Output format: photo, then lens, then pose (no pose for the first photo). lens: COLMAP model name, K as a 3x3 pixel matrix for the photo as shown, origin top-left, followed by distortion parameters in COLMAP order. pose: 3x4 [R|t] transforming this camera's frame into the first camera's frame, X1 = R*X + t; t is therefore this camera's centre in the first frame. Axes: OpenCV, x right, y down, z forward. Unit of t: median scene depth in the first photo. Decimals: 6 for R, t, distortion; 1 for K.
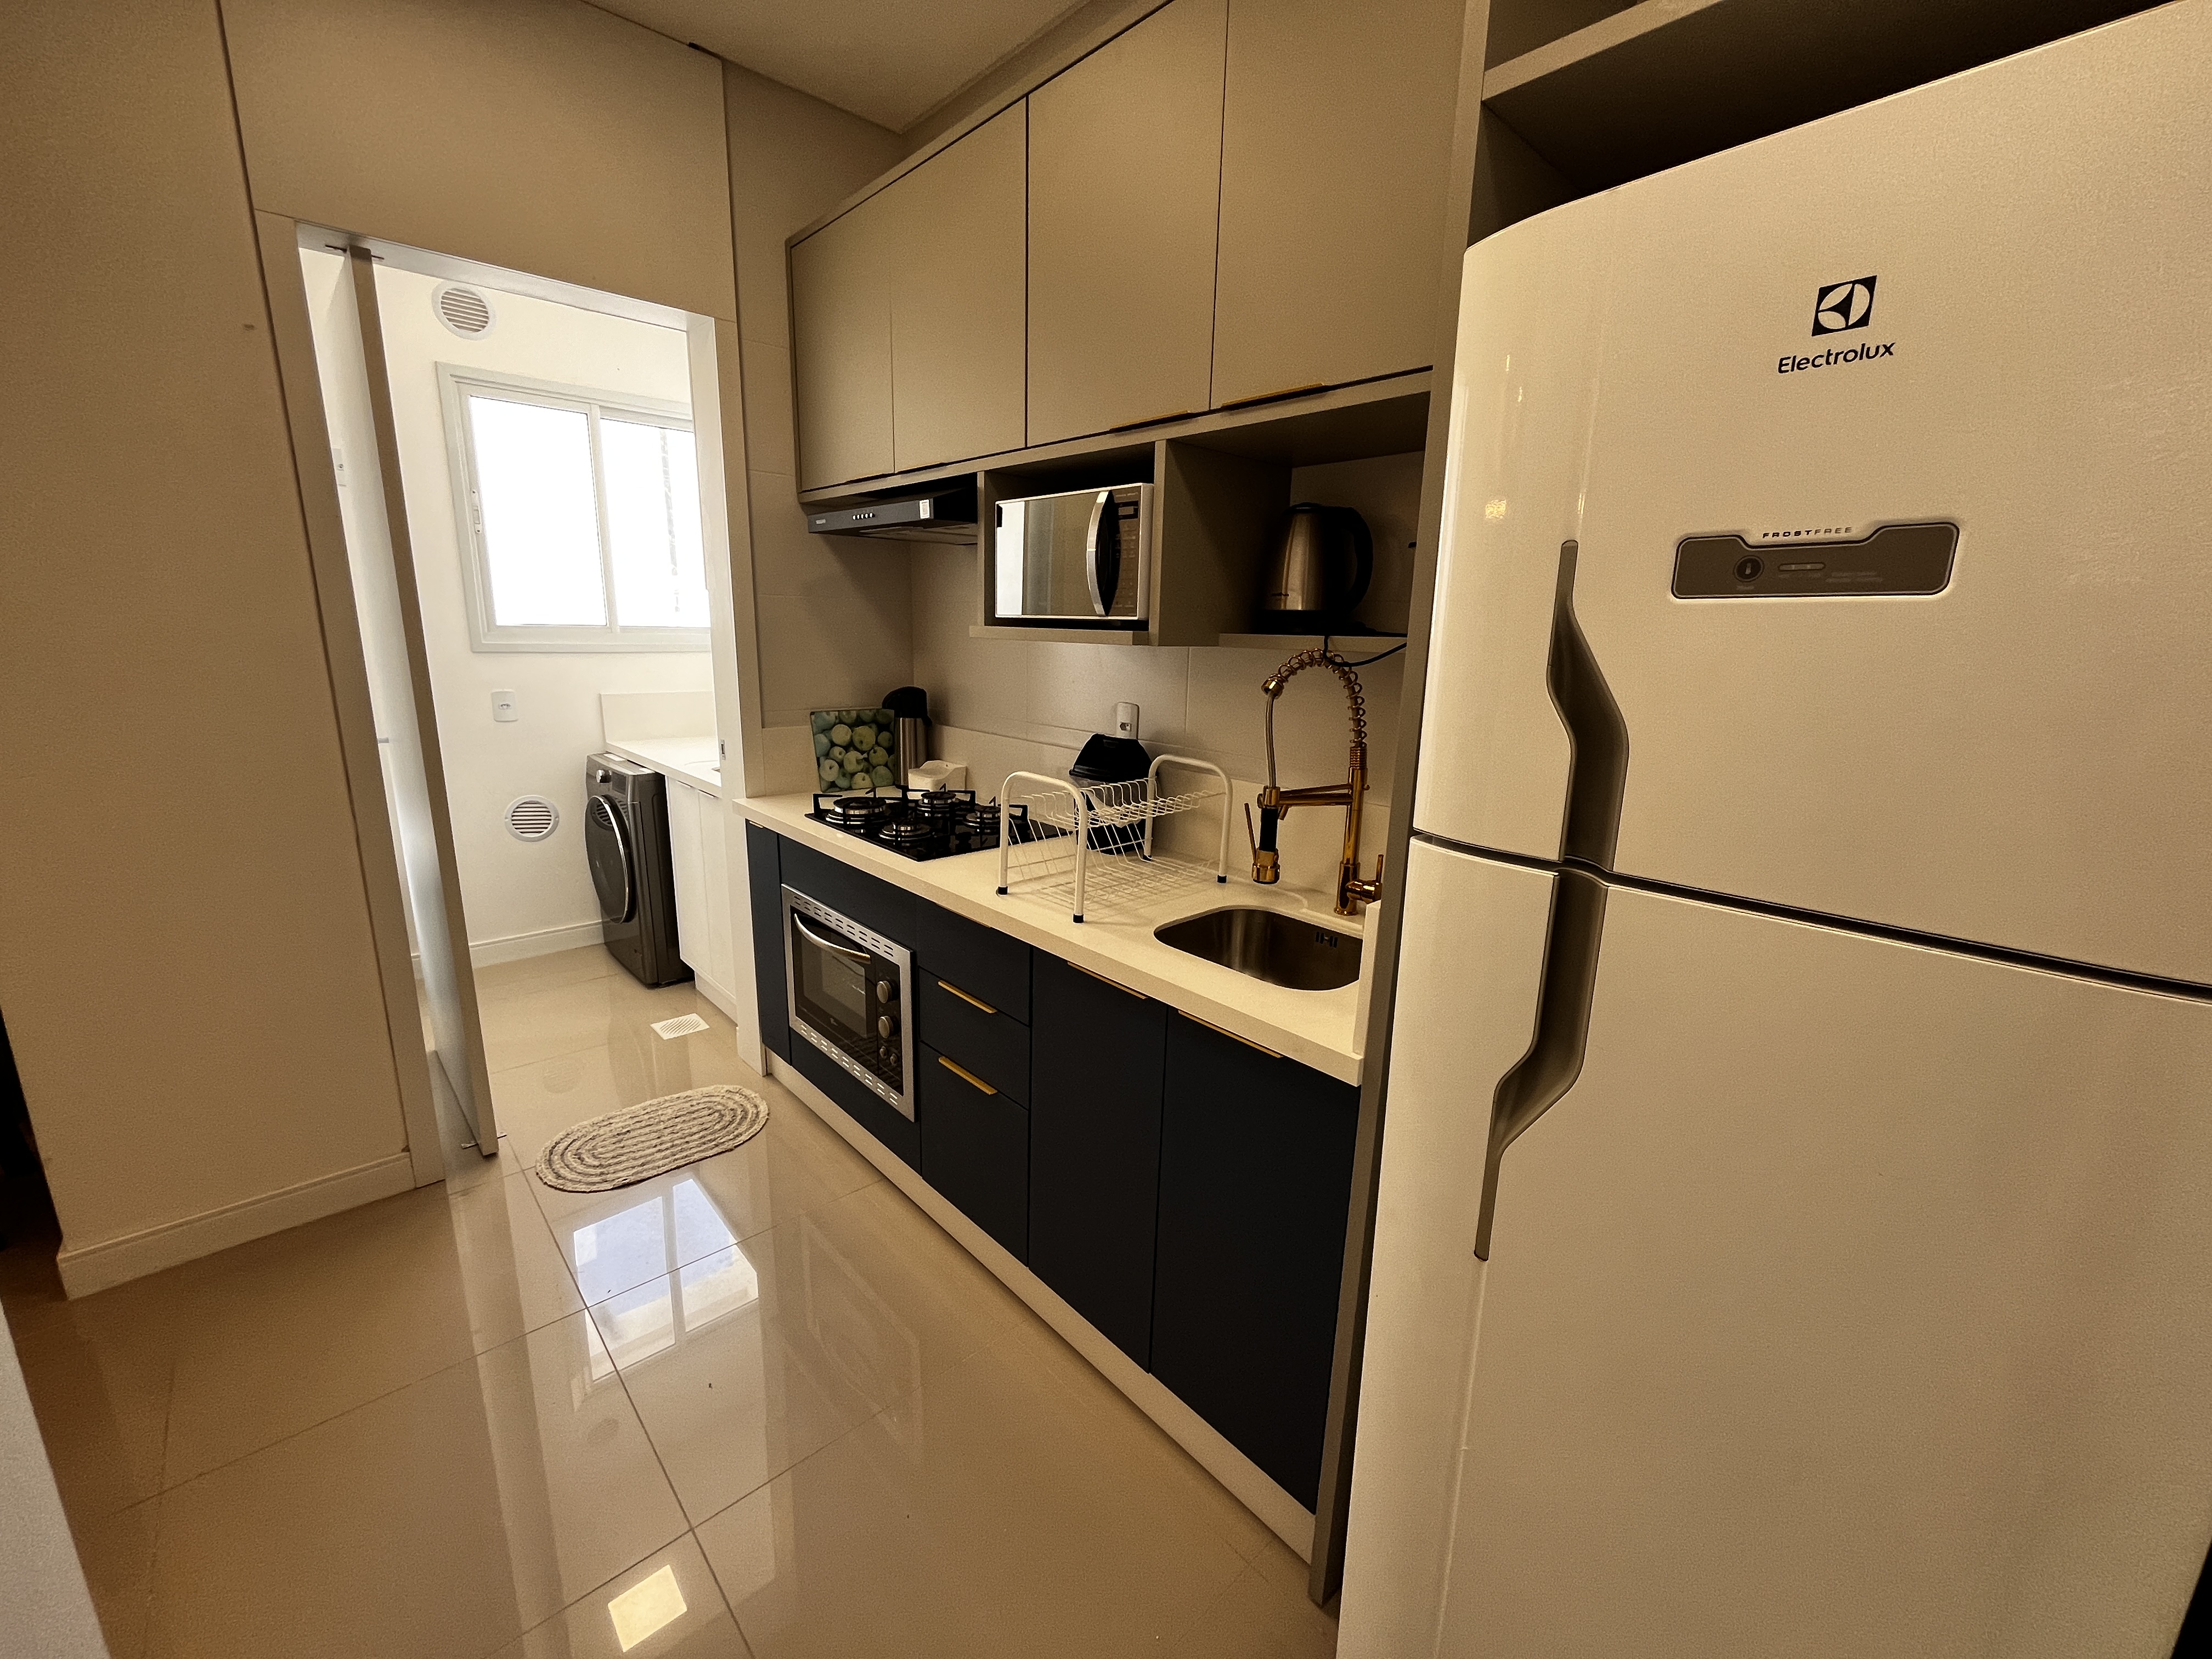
lens RADIAL K [[895.1, 0, 1106.0], [0, 895.1, 829.5], [0, 0, 1]] dist [-0.000197, -0.000163]
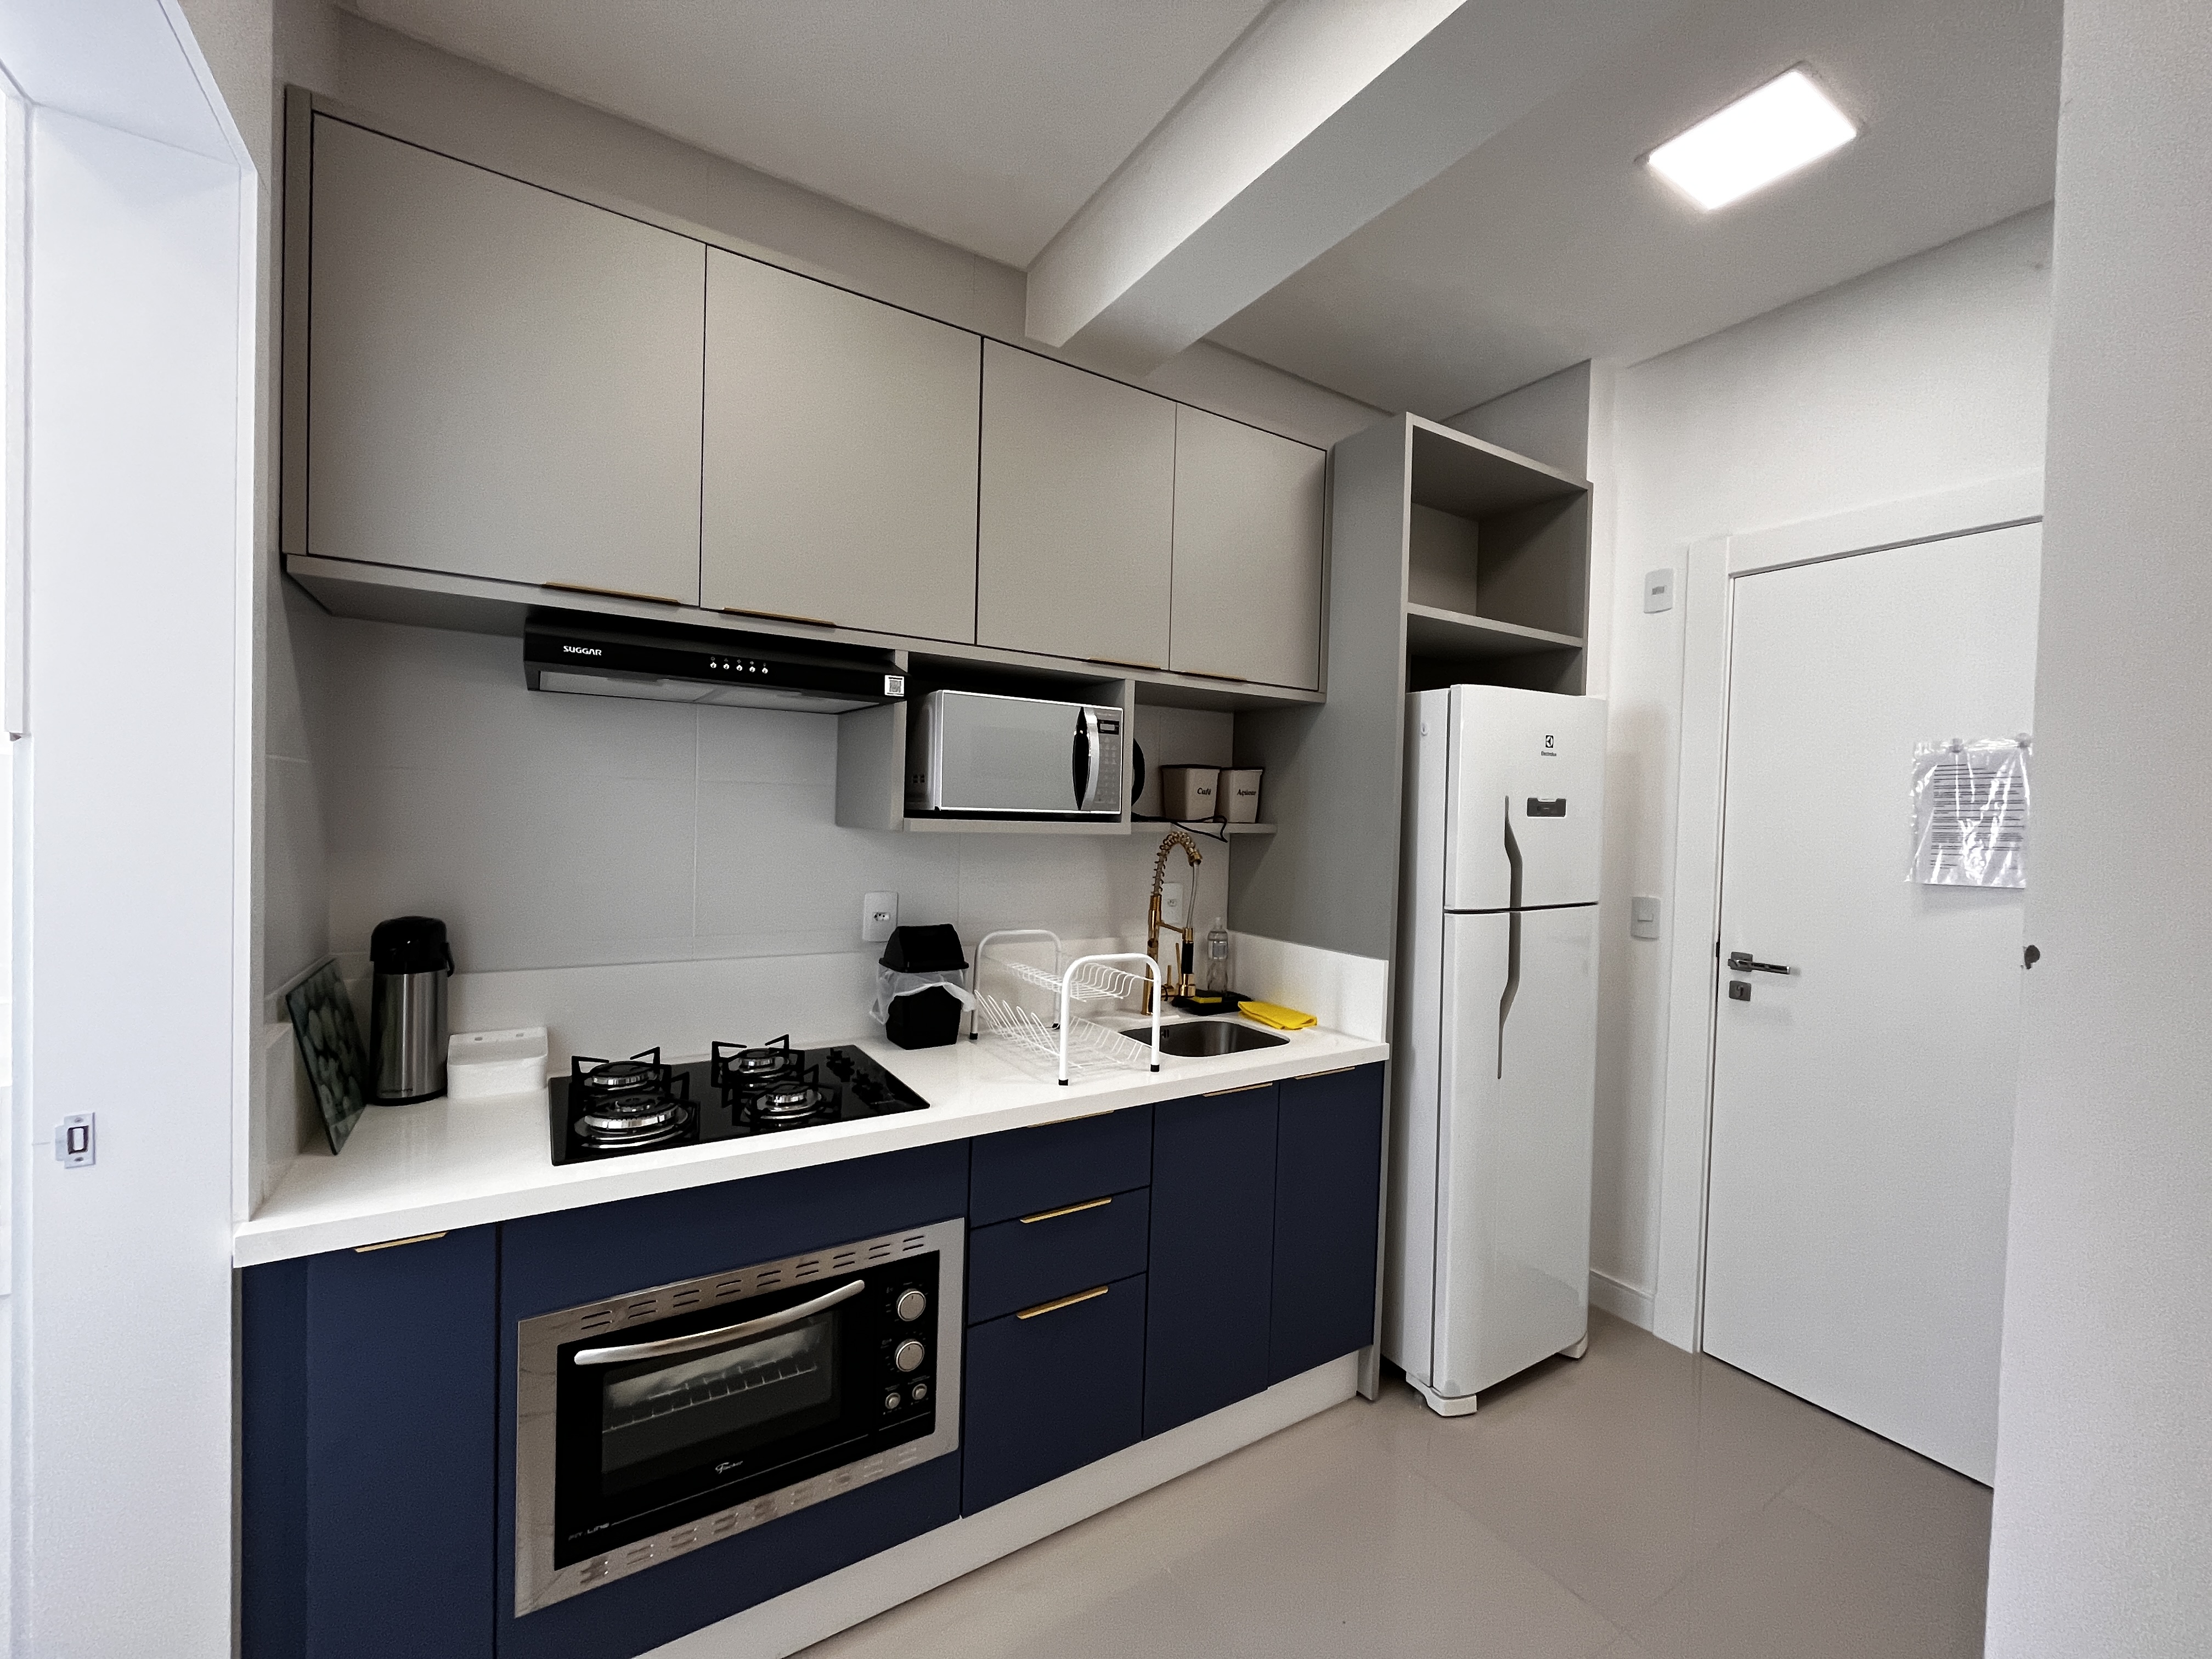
lens RADIAL K [[895.1, 0, 1106.0], [0, 895.1, 829.5], [0, 0, 1]] dist [-0.000197, -0.000163]
pose [[0.178712, -0.035637, 0.983256, -0.991728], [0.197811, 0.980240, -0.000425, -0.183283], [-0.963812, 0.194575, 0.182230, 0.674985]]
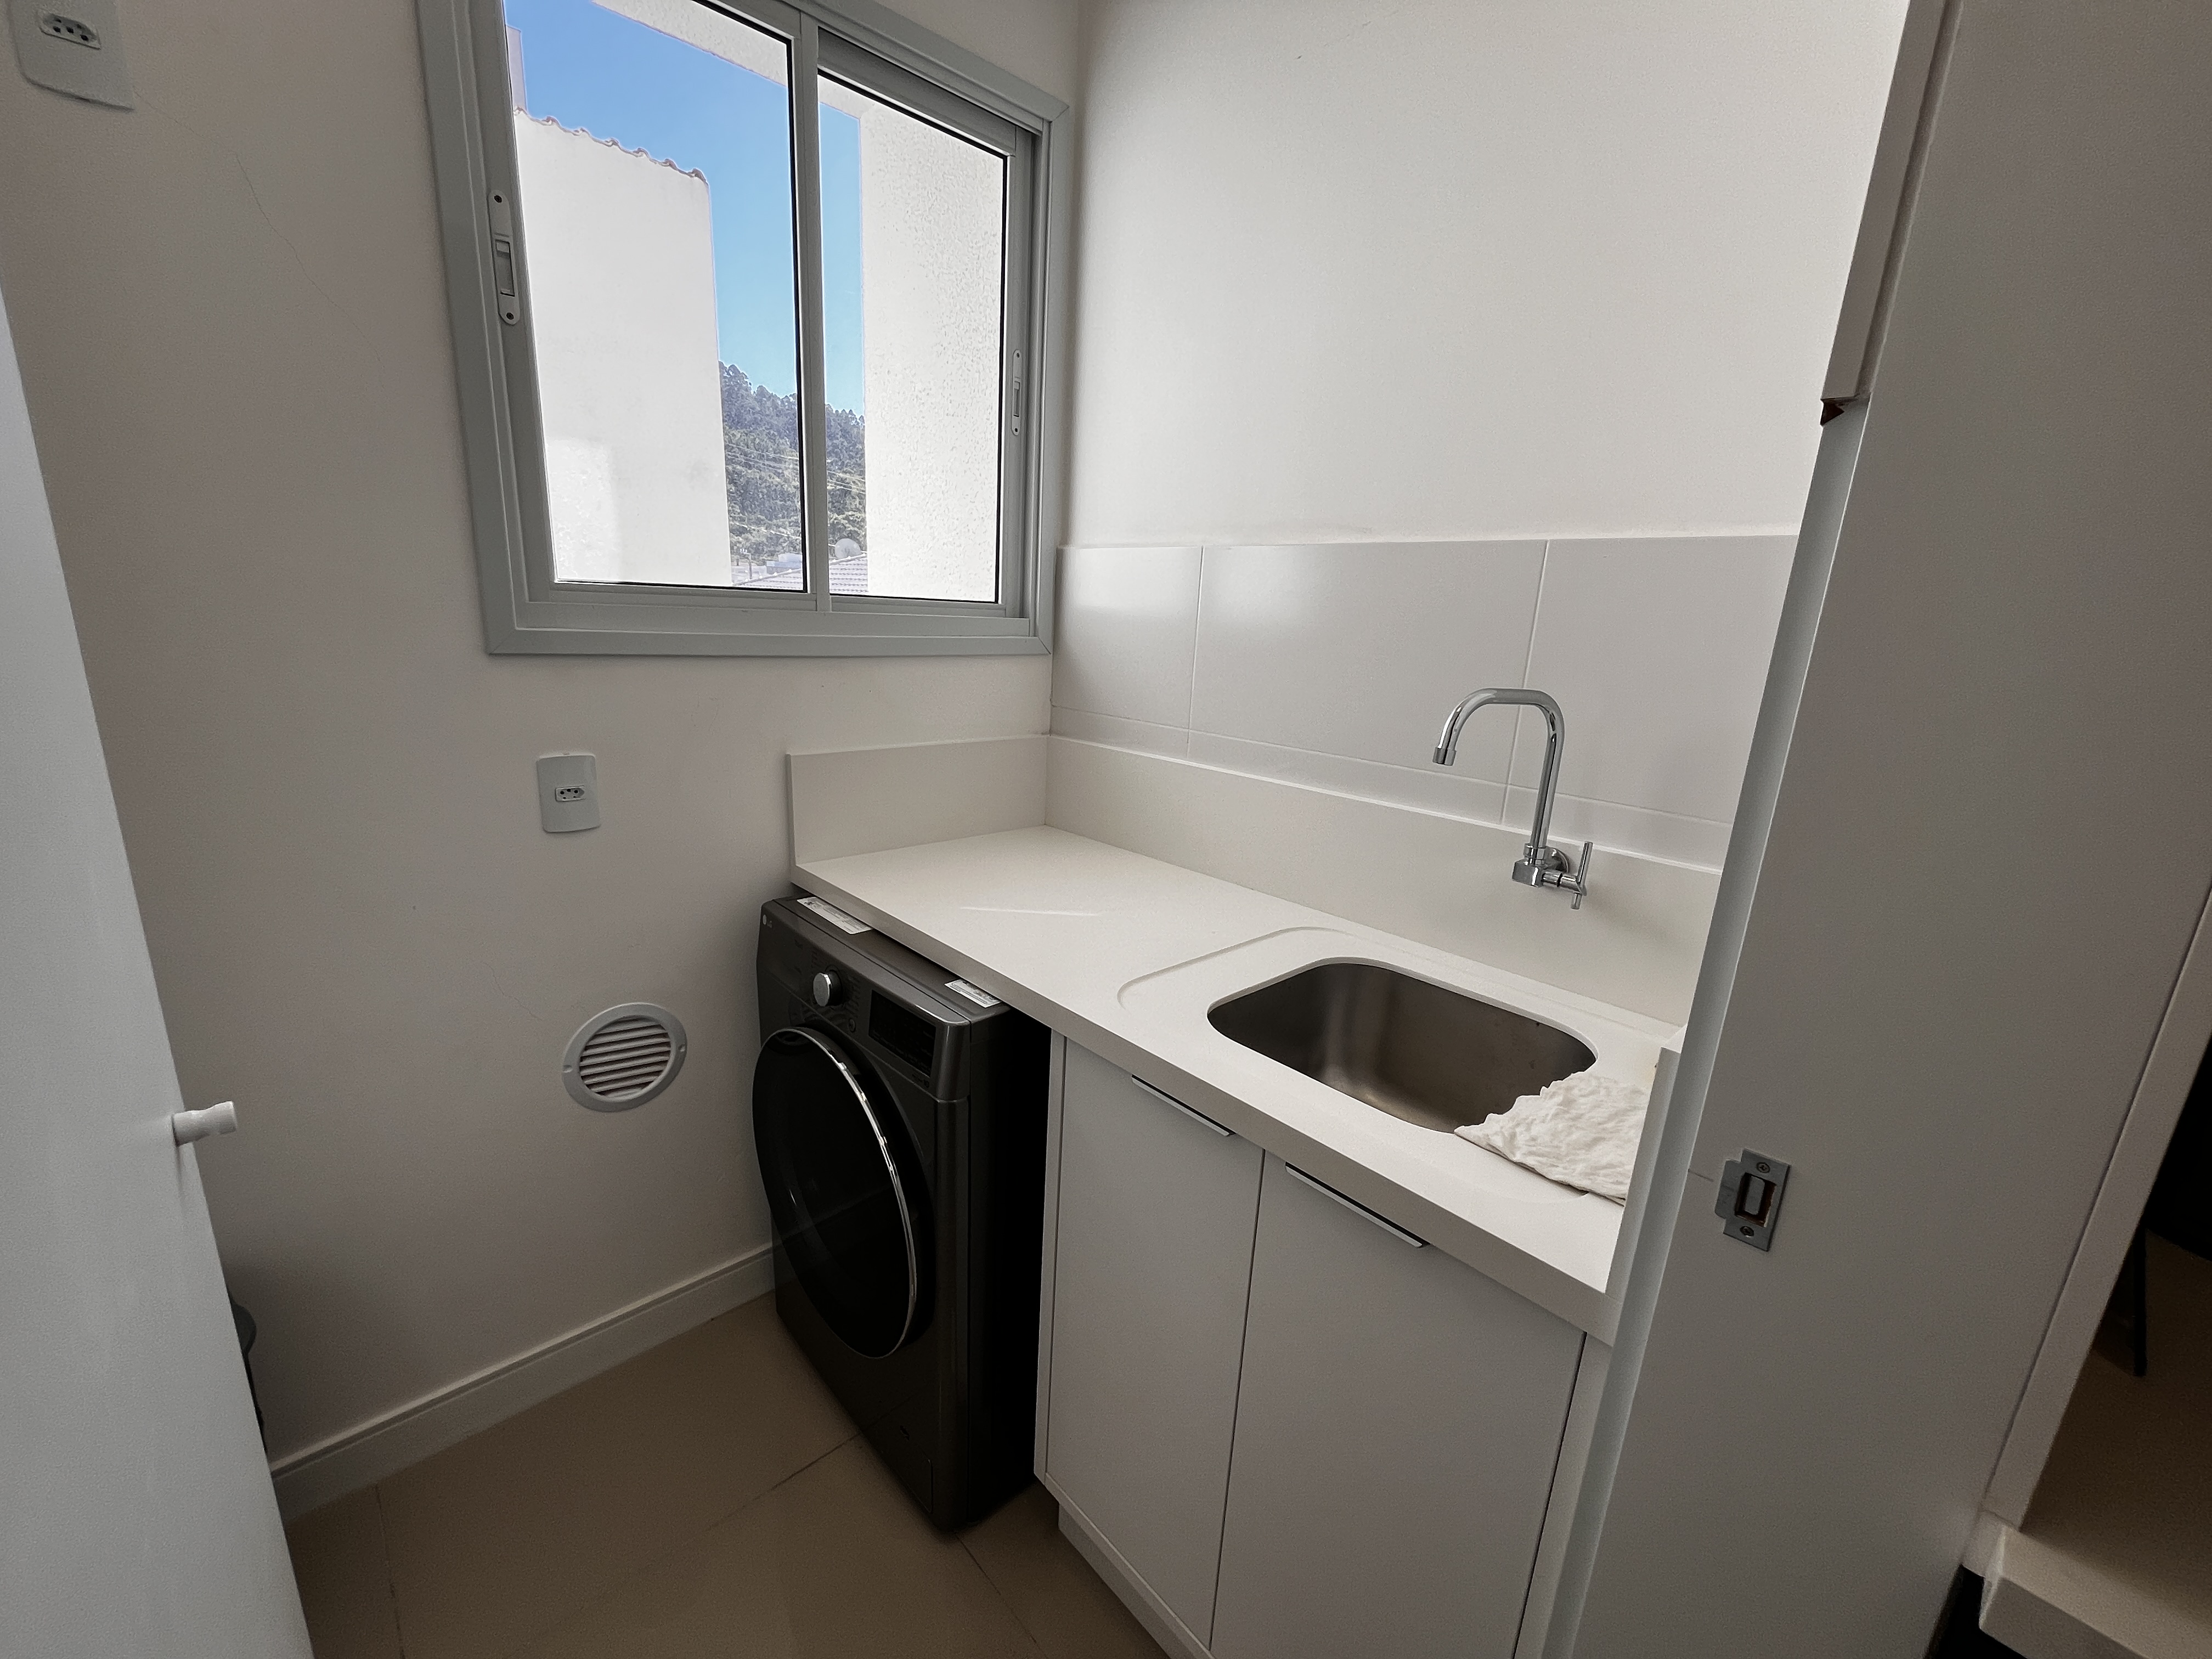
lens RADIAL K [[895.1, 0, 1106.0], [0, 895.1, 829.5], [0, 0, 1]] dist [-0.000197, -0.000163]
pose [[0.999784, 0.020534, 0.003136, -0.798813], [-0.020586, 0.999631, 0.017695, -0.244065], [-0.002772, -0.017756, 0.999839, 1.108106]]
